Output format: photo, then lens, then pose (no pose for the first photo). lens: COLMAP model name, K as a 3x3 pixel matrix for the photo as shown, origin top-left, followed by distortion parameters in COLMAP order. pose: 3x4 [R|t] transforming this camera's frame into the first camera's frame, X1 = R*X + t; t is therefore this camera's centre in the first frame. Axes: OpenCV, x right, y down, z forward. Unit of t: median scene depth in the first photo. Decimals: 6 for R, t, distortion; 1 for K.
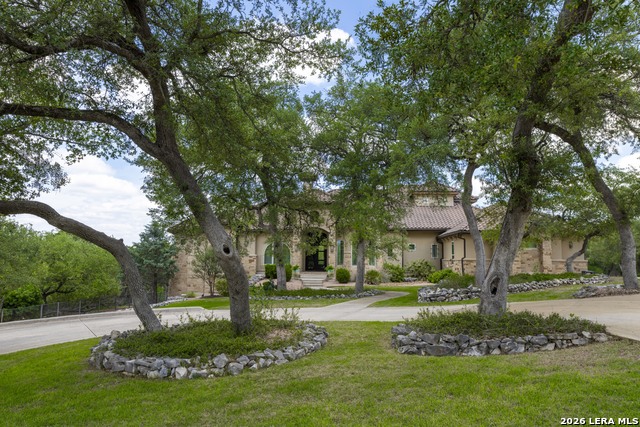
lens RADIAL K [[459.2, 0, 320.0], [0, 459.2, 213.5], [0, 0, 1]] dist [0.001255, 0.000753]
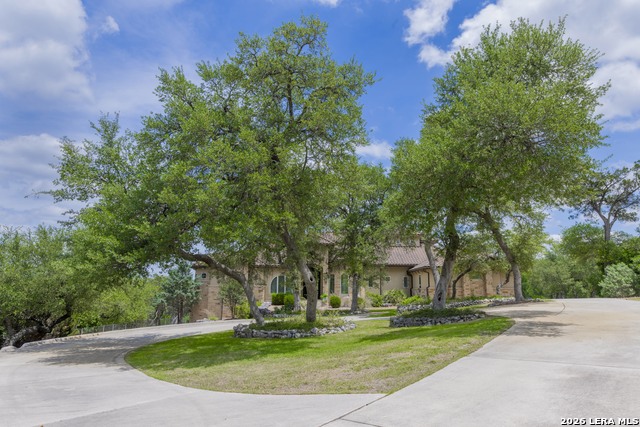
lens RADIAL K [[420.7, 0, 320.0], [0, 420.7, 213.5], [0, 0, 1]] dist [0.000920, -0.000140]
pose [[0.998741, 0.002382, 0.050113, -0.059157], [0.001849, 0.996446, -0.084210, -0.012827], [-0.050136, 0.084196, 0.995187, -0.209066]]
